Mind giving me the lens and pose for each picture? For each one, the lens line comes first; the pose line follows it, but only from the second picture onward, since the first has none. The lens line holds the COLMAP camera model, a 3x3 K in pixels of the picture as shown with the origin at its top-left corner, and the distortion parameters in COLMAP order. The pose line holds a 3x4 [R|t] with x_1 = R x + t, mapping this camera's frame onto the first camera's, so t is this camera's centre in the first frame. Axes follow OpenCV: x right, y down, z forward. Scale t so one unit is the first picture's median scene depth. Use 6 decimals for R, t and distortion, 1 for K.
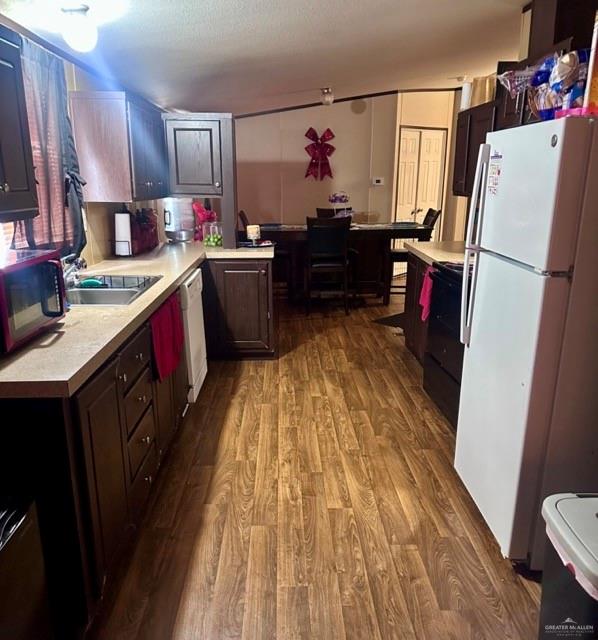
lens RADIAL K [[541.6, 0, 299.0], [0, 541.6, 320.0], [0, 0, 1]] dist [-0.070388, 0.000510]
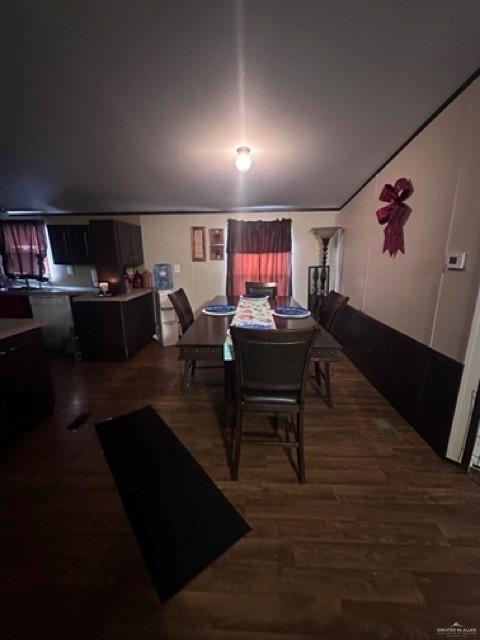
lens RADIAL K [[253.1, 0, 240.0], [0, 253.1, 320.0], [0, 0, 1]] dist [0.000161, 0.000055]
pose [[-0.068456, 0.266056, -0.961524, 0.399072], [-0.225227, 0.934782, 0.274692, -0.220627], [0.971898, 0.235365, -0.004068, 0.802221]]
